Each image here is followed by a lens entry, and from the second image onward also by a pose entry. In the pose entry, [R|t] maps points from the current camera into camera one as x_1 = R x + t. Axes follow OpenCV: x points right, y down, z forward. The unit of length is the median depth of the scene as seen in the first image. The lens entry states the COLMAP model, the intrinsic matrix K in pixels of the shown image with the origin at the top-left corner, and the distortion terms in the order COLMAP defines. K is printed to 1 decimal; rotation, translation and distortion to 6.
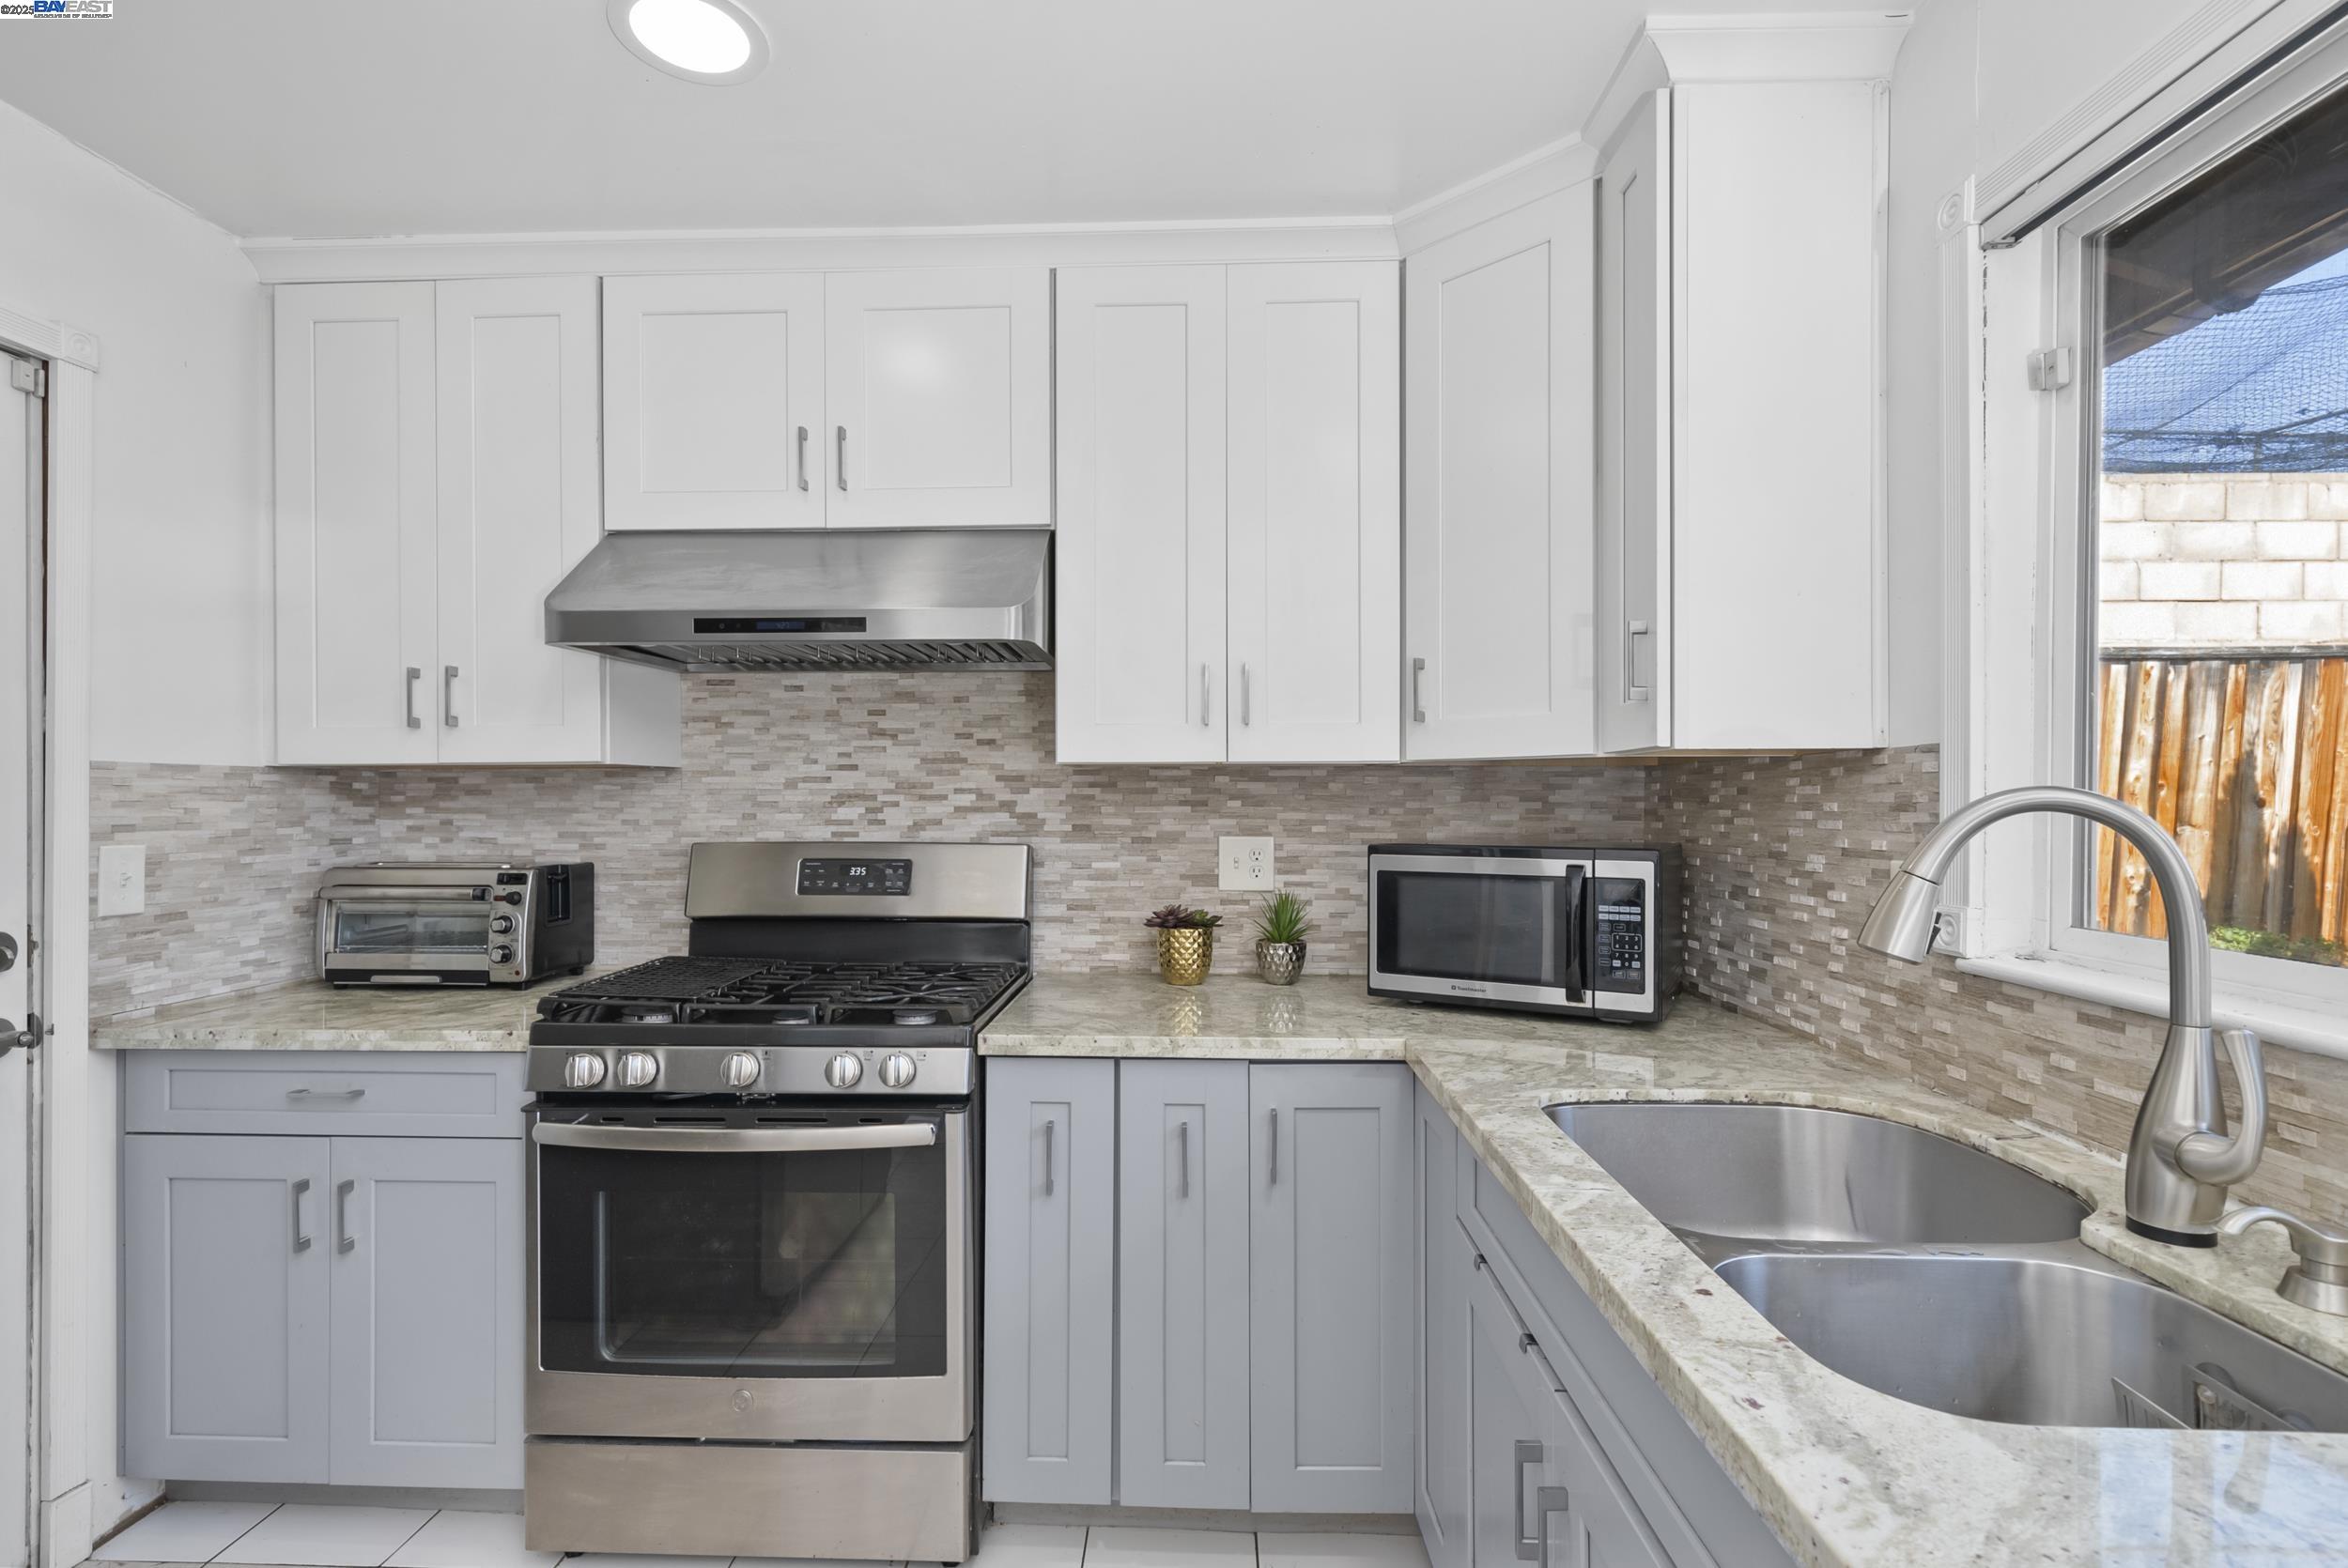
lens RADIAL K [[1090.2, 0, 1162.6], [0, 1090.2, 798.6], [0, 0, 1]] dist [0.002378, -0.000074]
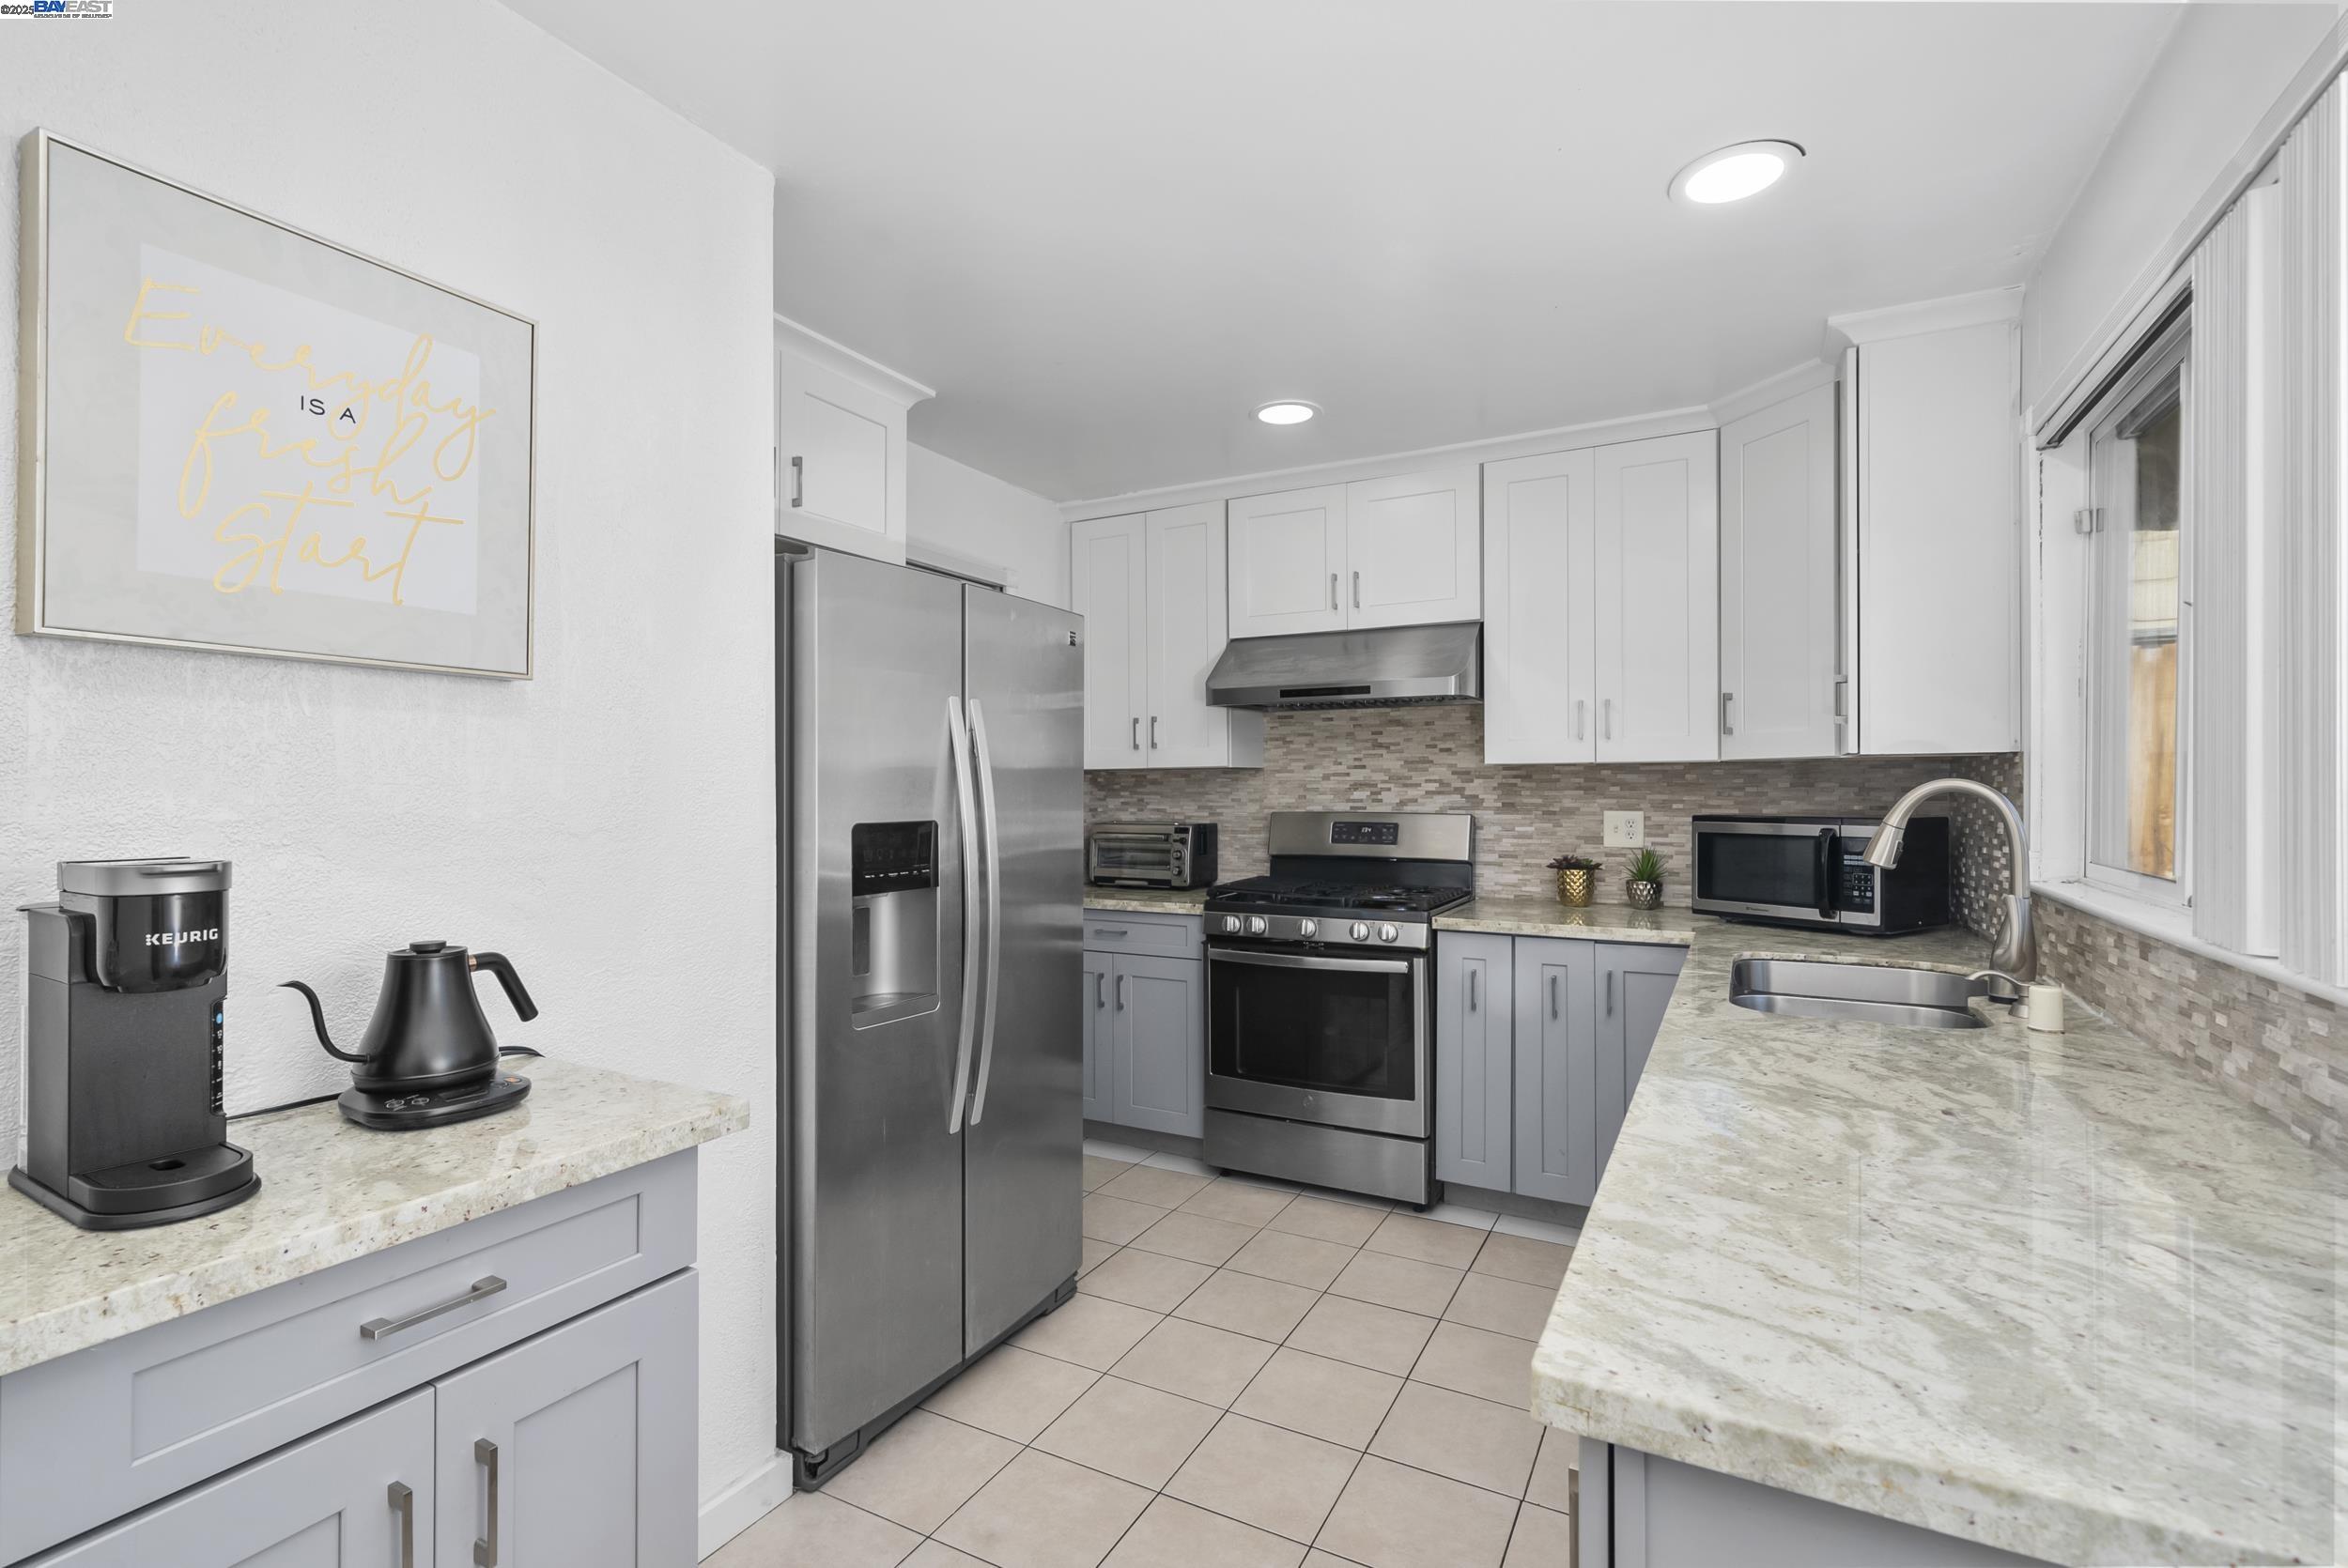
lens RADIAL K [[1090.2, 0, 1157.2], [0, 1090.2, 786.2], [0, 0, 1]] dist [0.002378, -0.000074]
pose [[0.895625, -0.002773, -0.444801, 0.188380], [0.003331, 0.999994, 0.000473, -0.001693], [0.444797, -0.001906, 0.895629, -0.679298]]
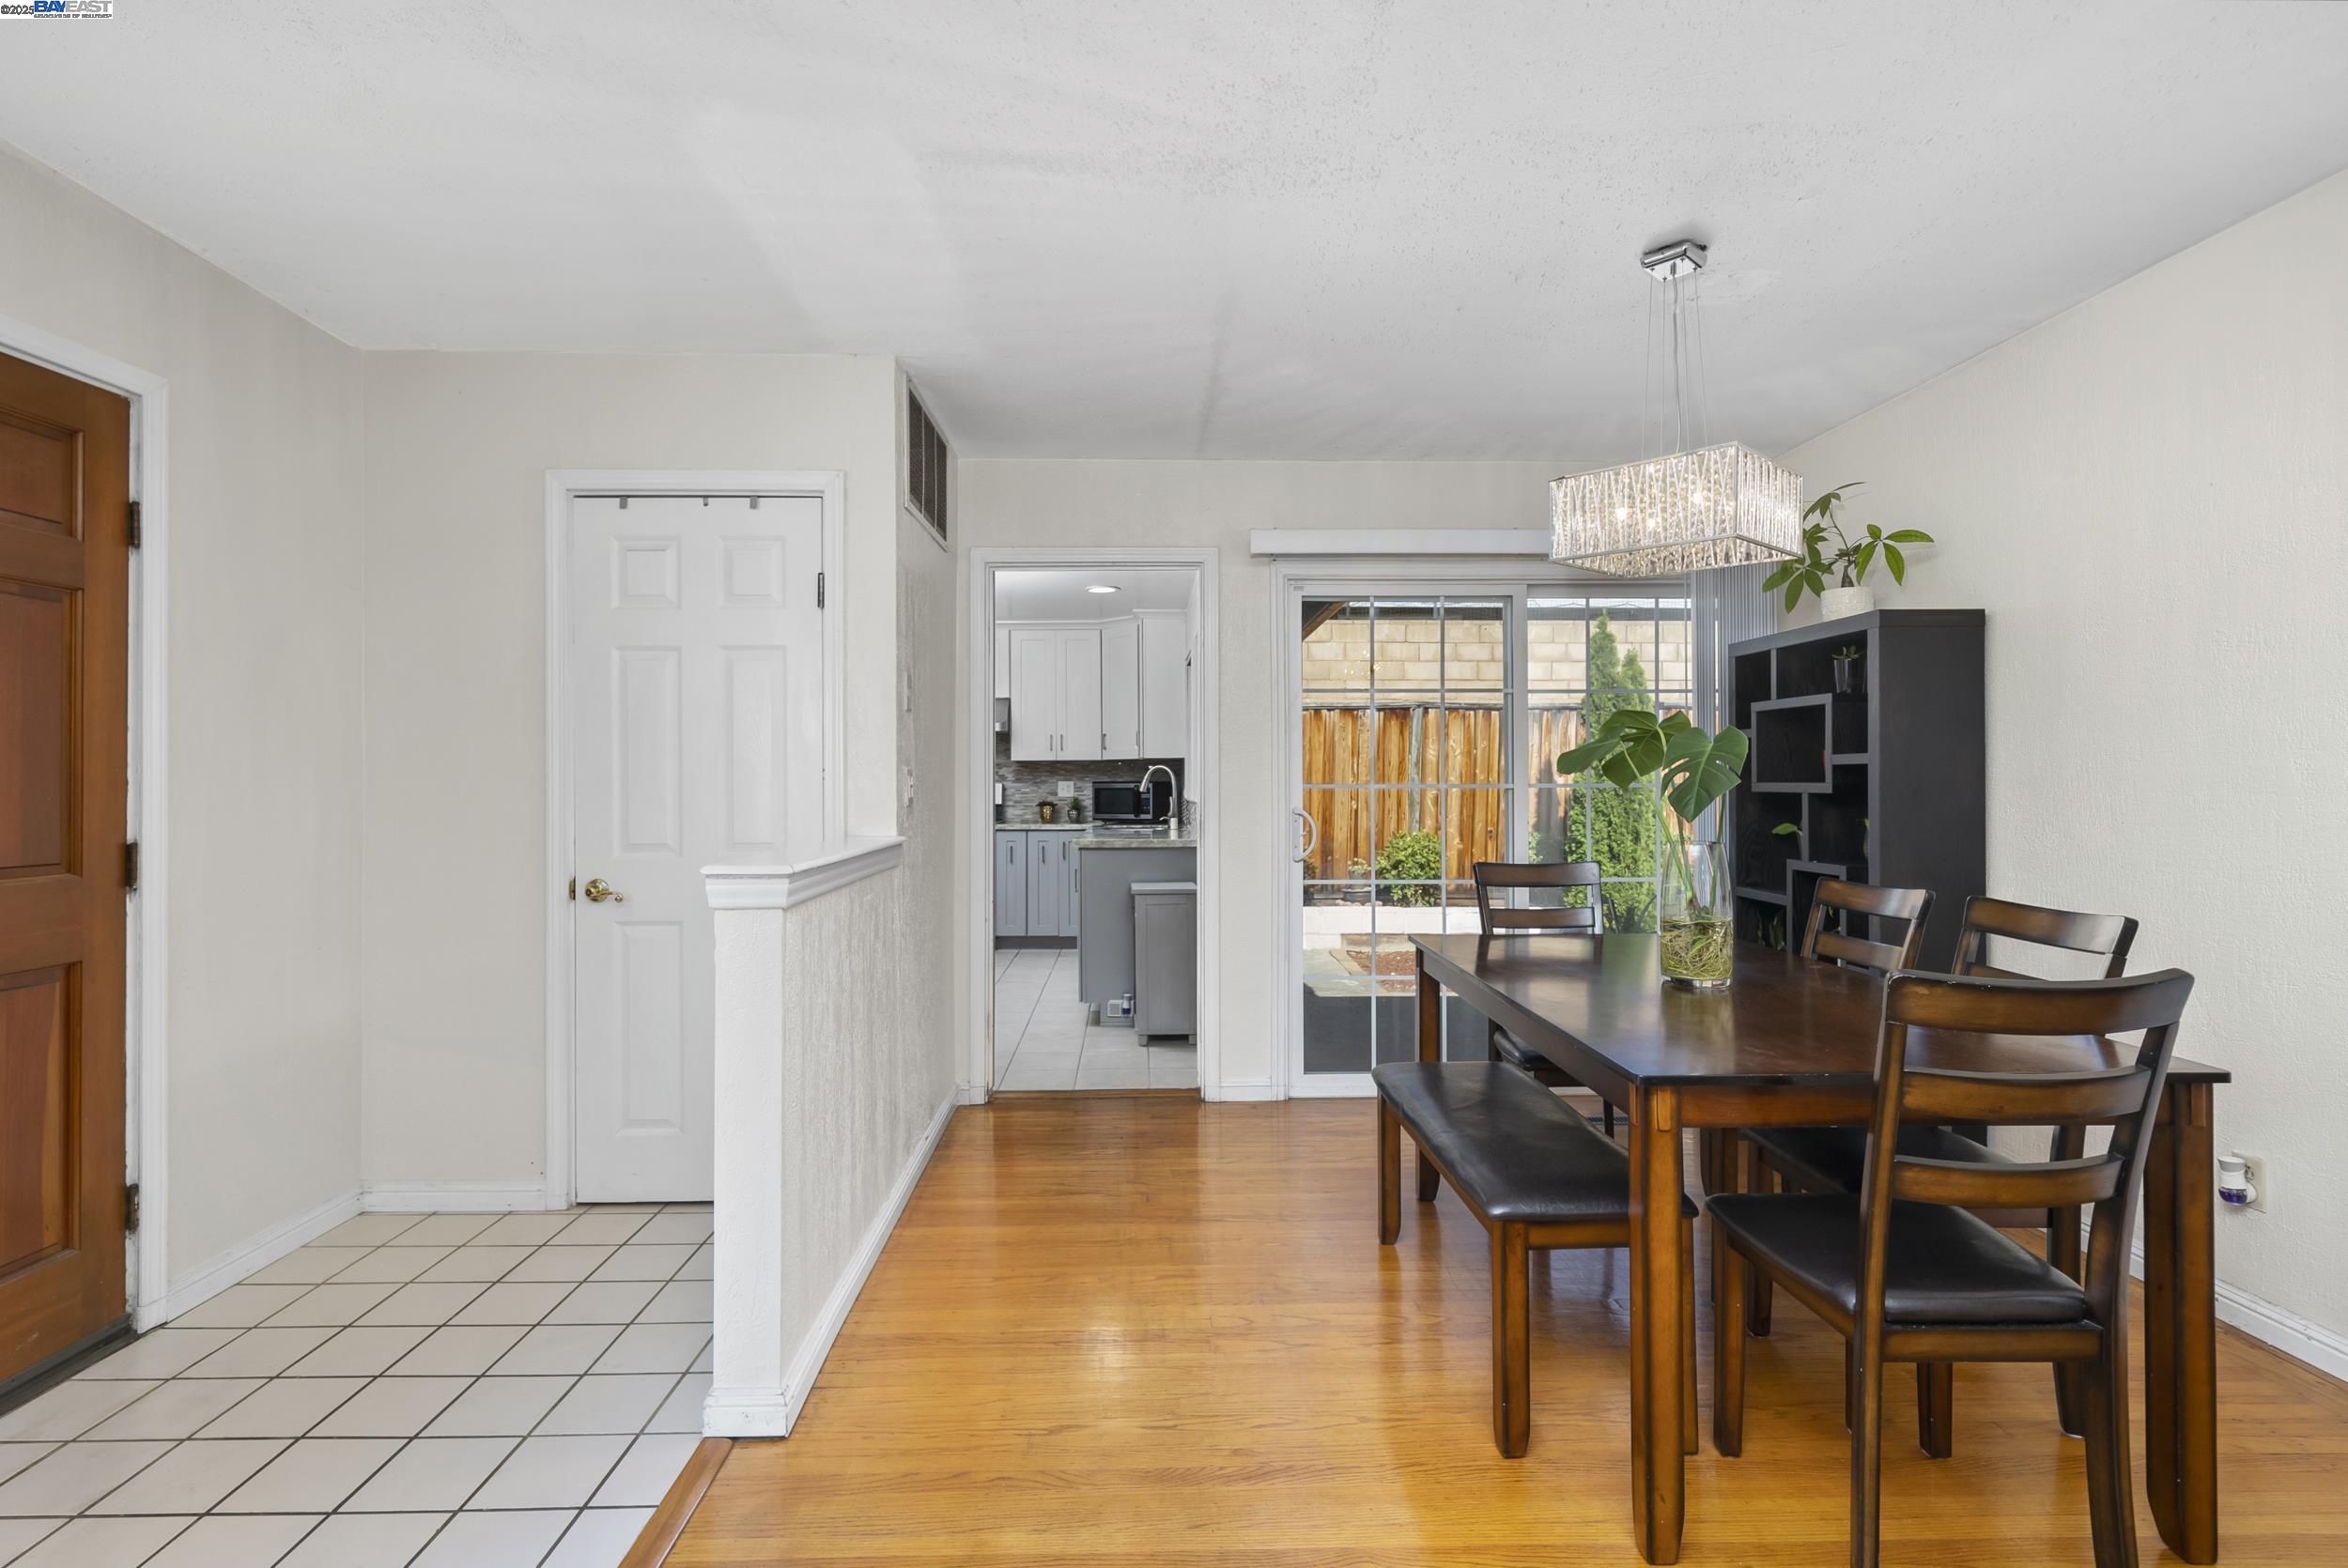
lens RADIAL K [[1090.2, 0, 1164.8], [0, 1090.2, 783.0], [0, 0, 1]] dist [0.002378, -0.000074]
pose [[0.997985, -0.004146, 0.063314, 0.190681], [0.004285, 0.999989, -0.002061, 0.054429], [-0.063305, 0.002328, 0.997992, -2.772511]]
